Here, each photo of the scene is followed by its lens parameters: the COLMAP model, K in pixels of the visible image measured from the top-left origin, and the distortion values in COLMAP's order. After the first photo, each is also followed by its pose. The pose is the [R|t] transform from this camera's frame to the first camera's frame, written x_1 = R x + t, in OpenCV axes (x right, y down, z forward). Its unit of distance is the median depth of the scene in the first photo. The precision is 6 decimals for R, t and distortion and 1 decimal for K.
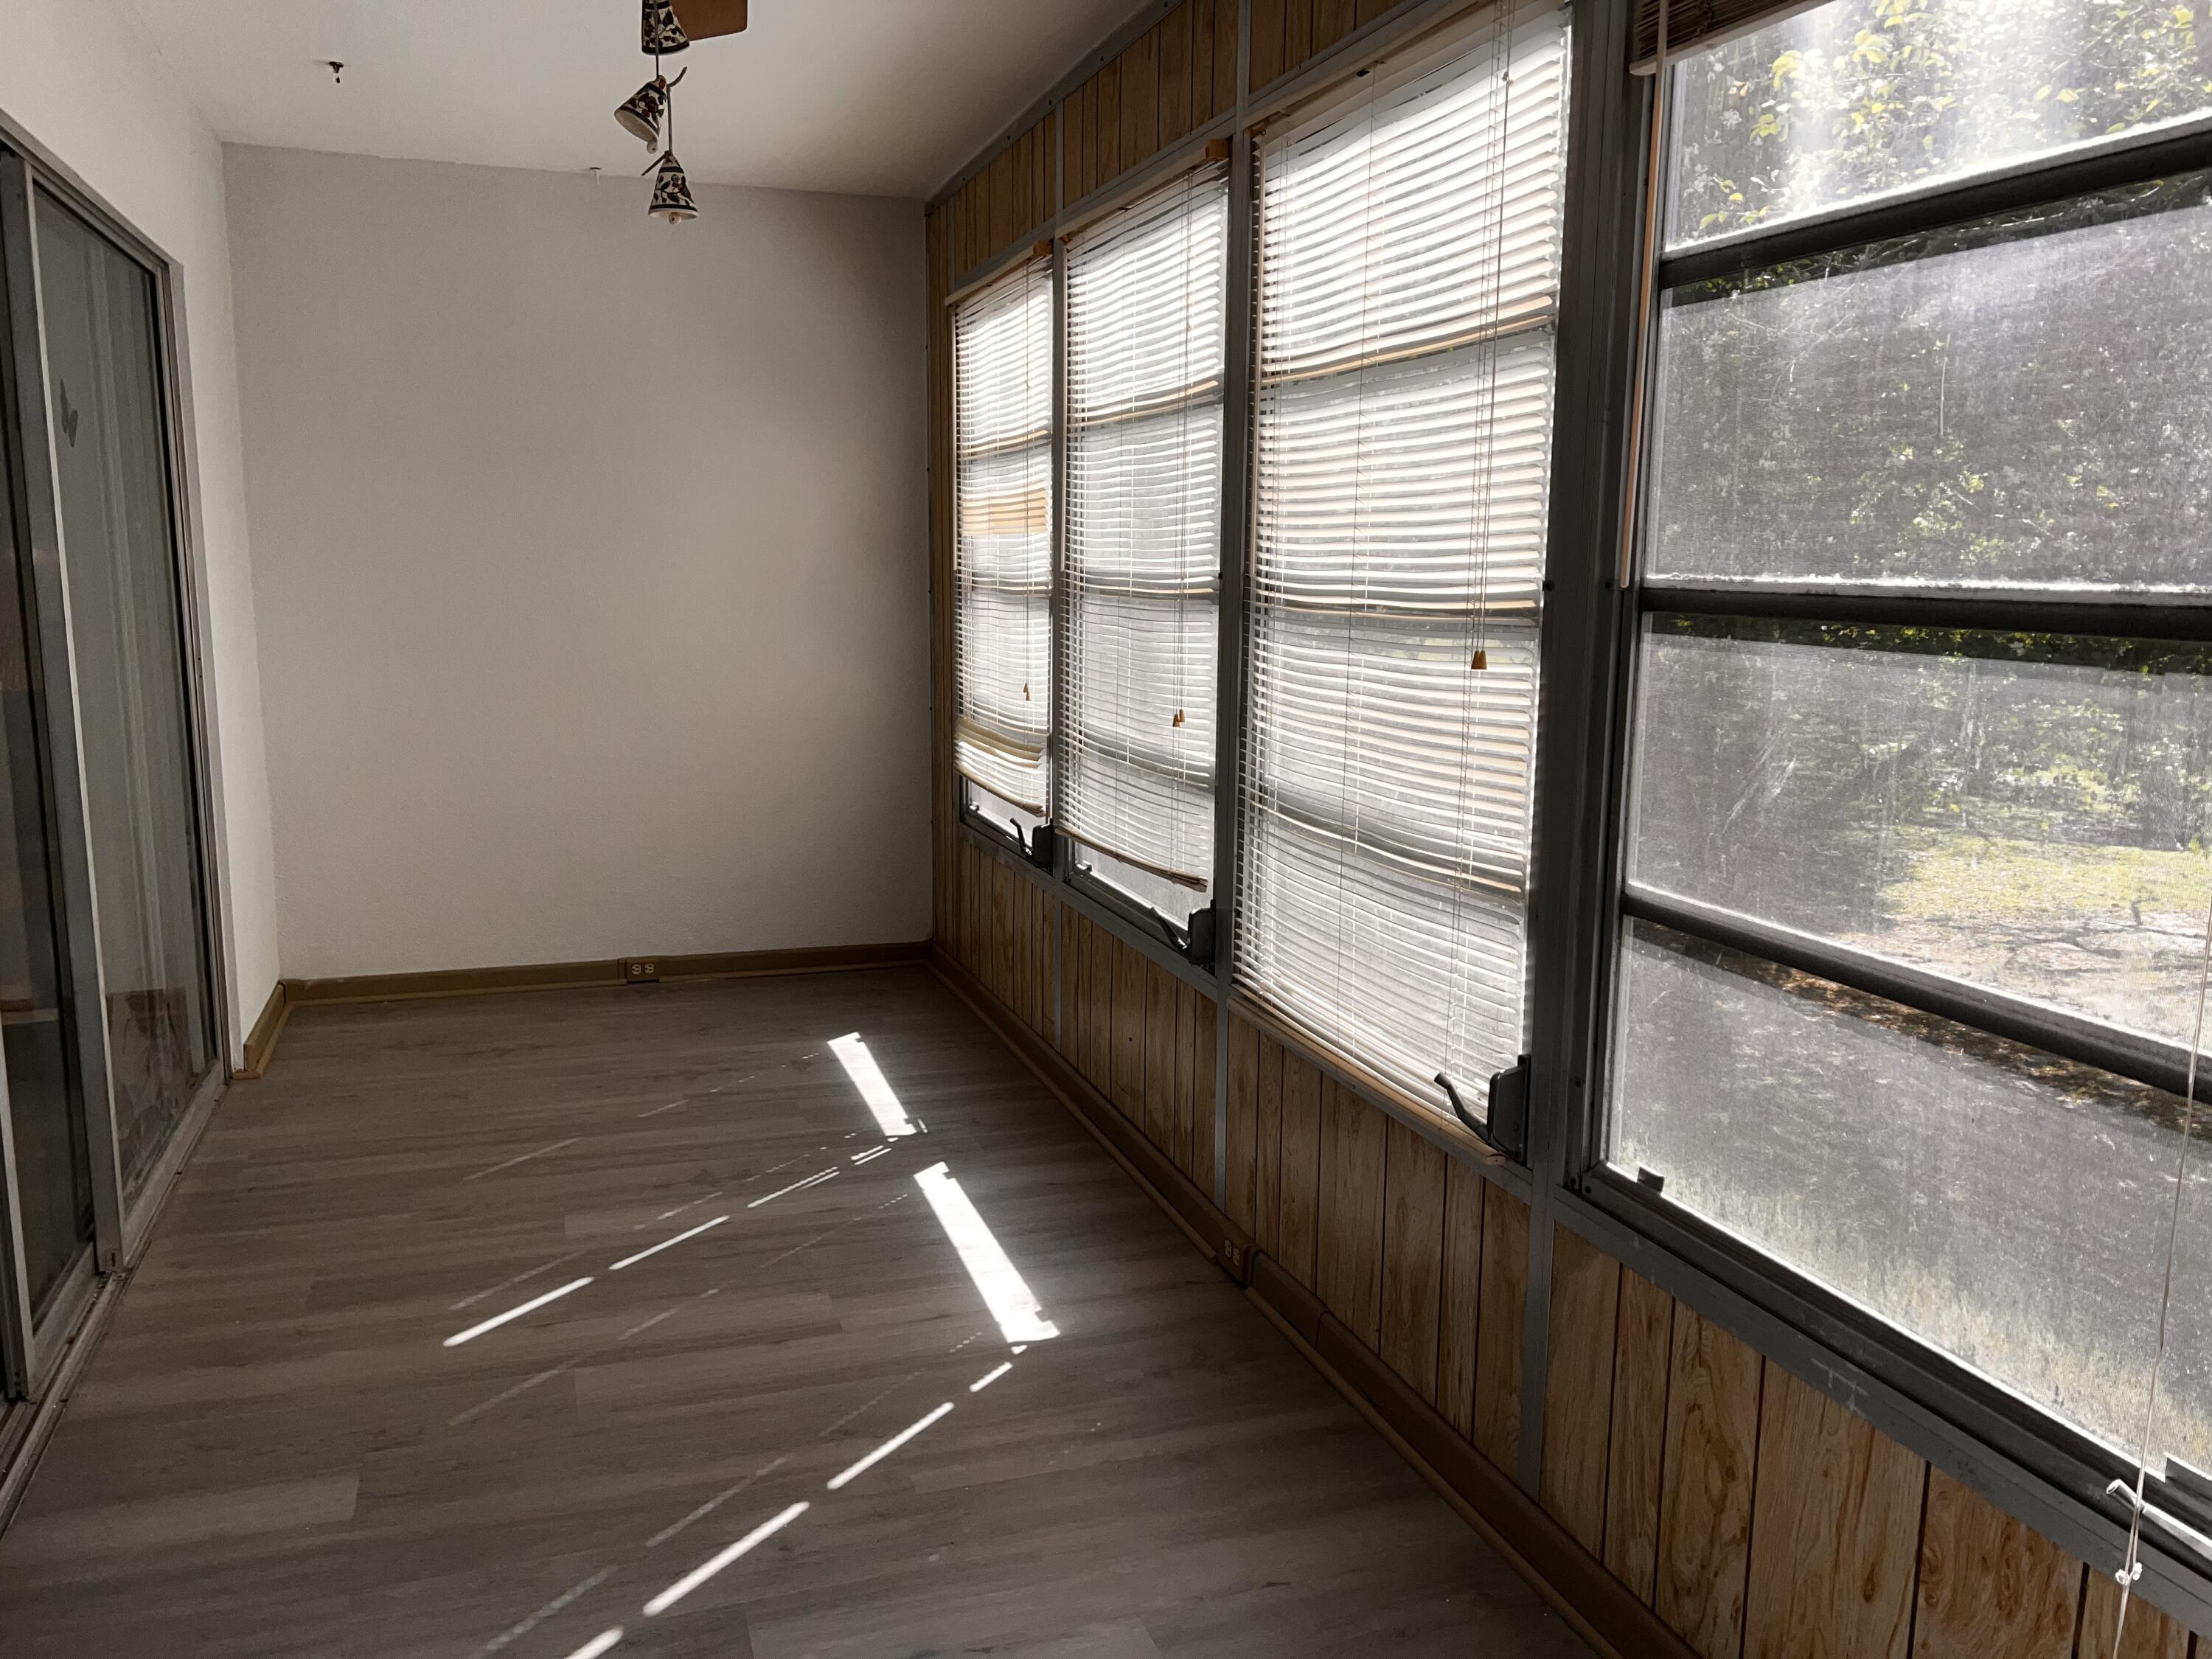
lens RADIAL K [[1664.6, 0, 1105.0], [0, 1664.6, 827.5], [0, 0, 1]] dist [0.069470, -0.076555]
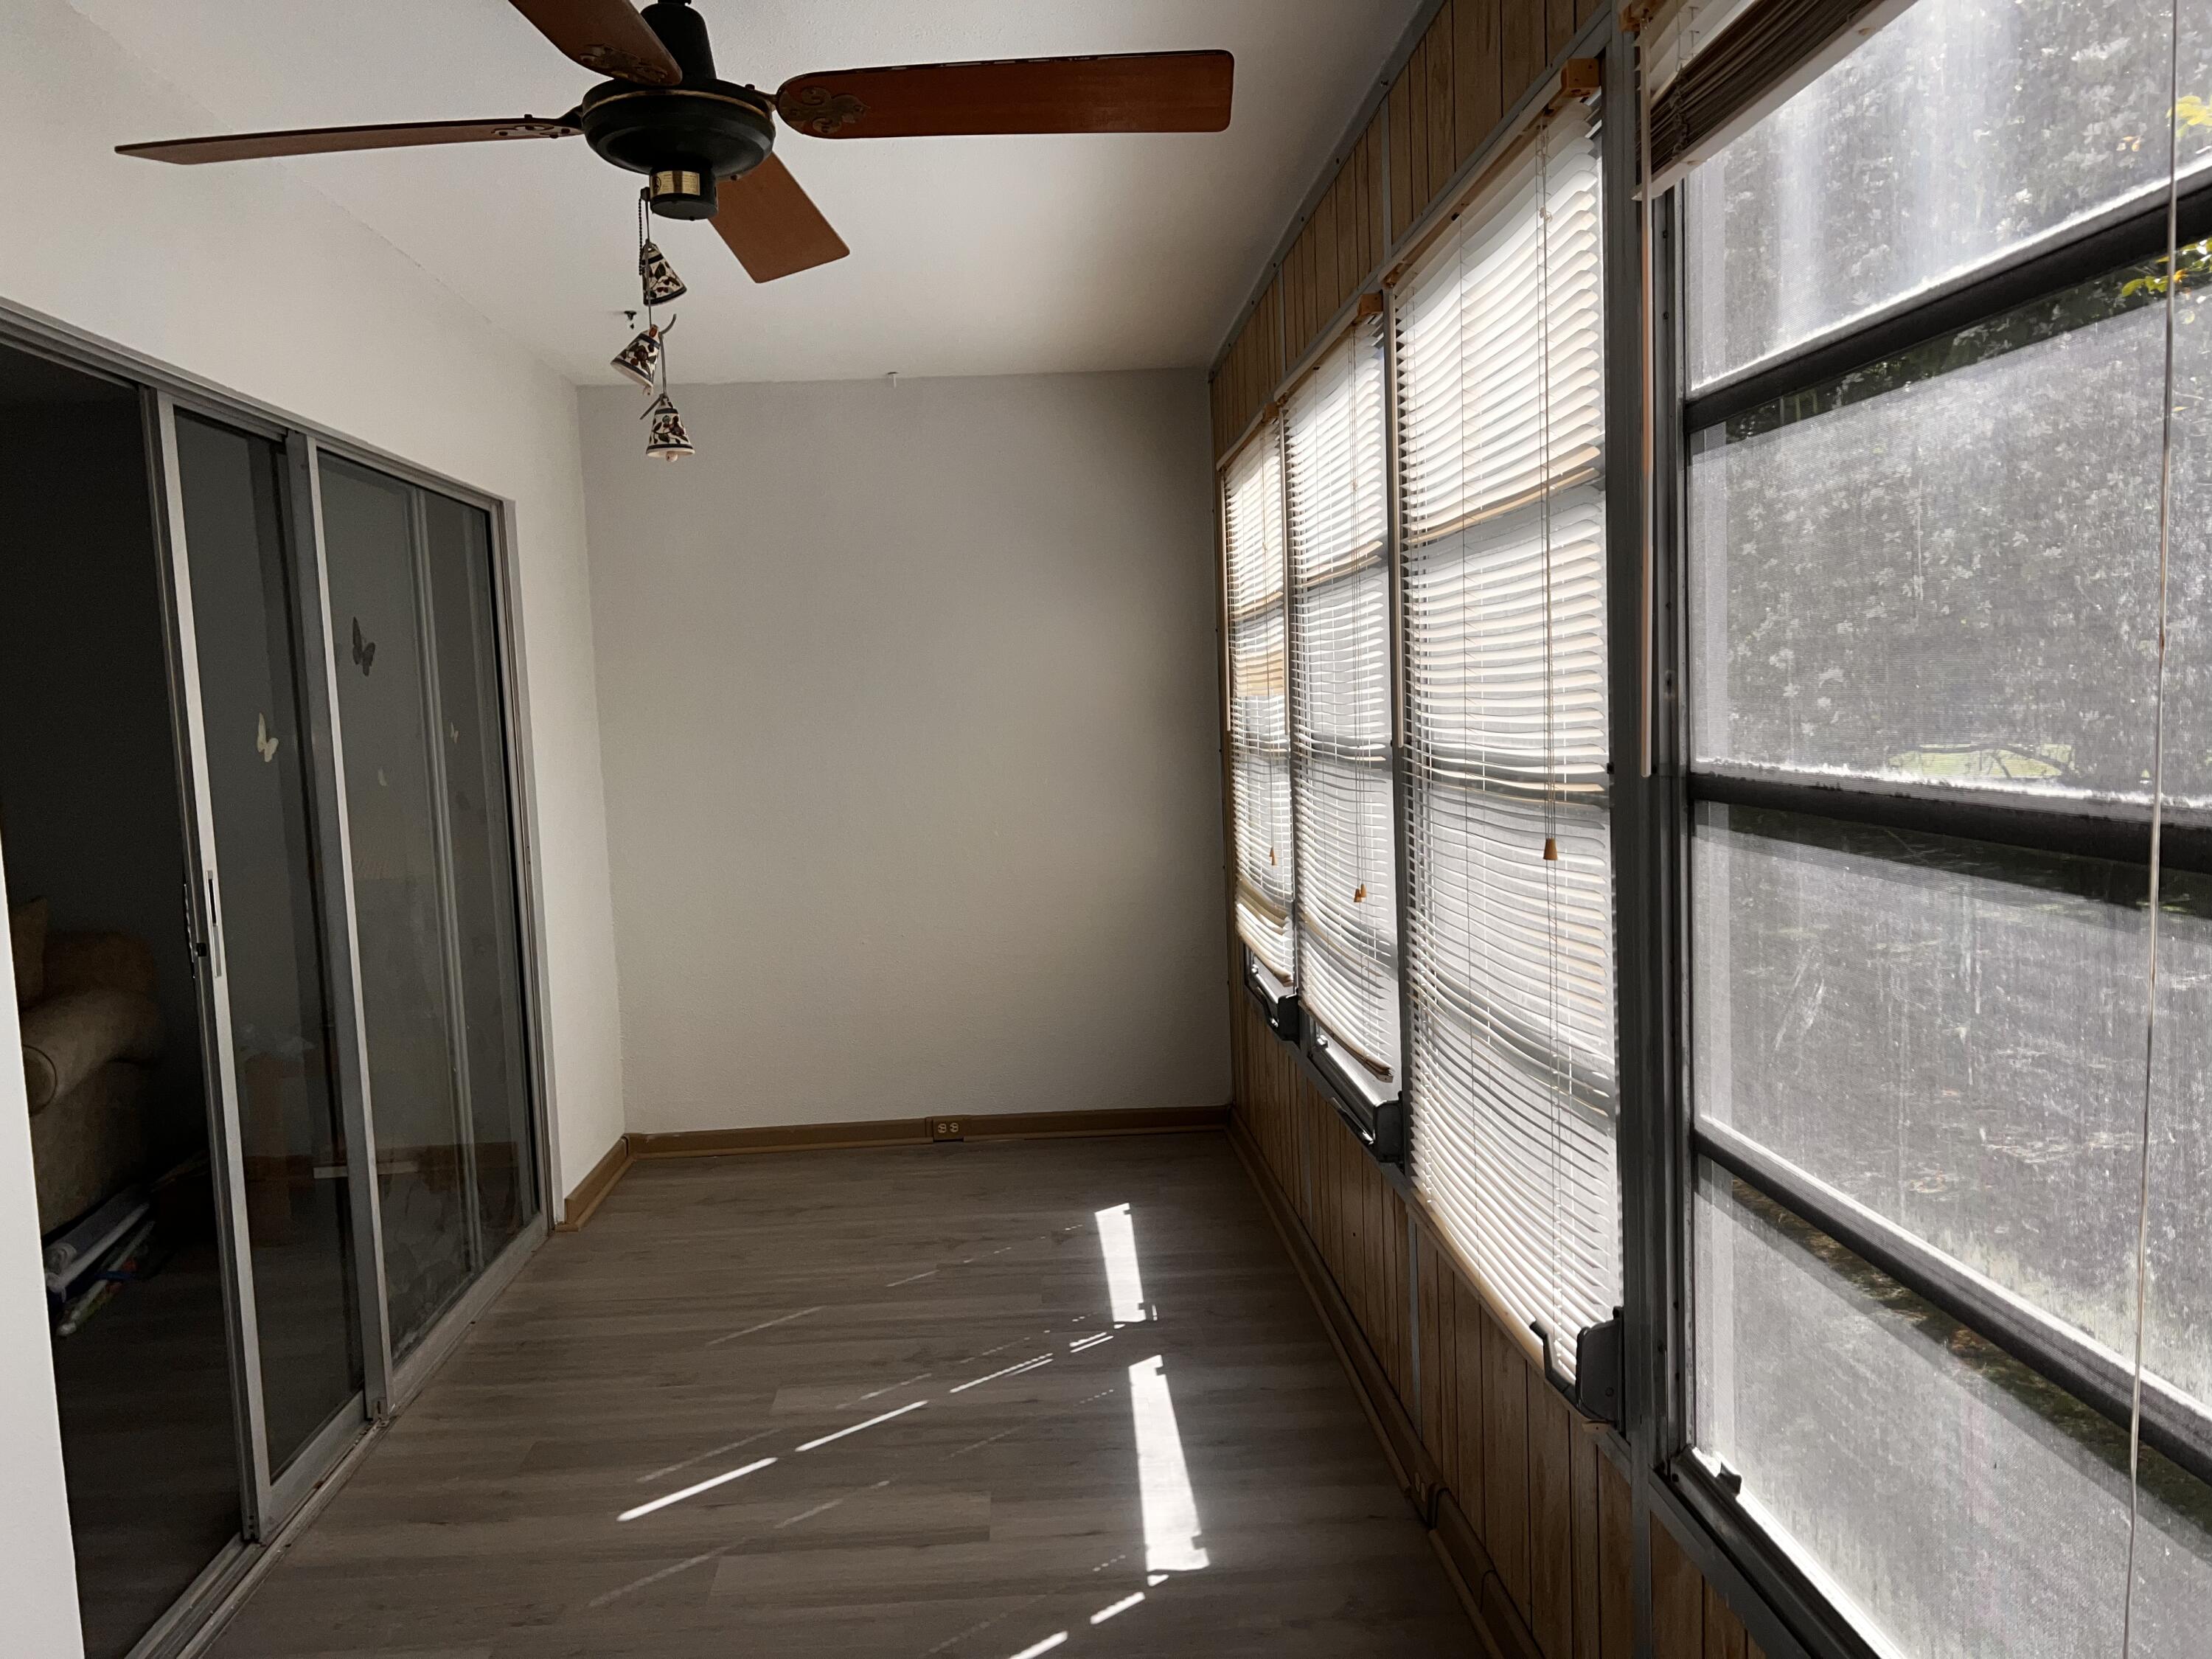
lens RADIAL K [[1664.6, 0, 1122.3], [0, 1664.6, 848.9], [0, 0, 1]] dist [0.069470, -0.076555]
pose [[0.959860, -0.021999, -0.279615, 0.200719], [0.004205, 0.997936, -0.064080, -0.035709], [0.280447, 0.060332, 0.957971, 0.068491]]
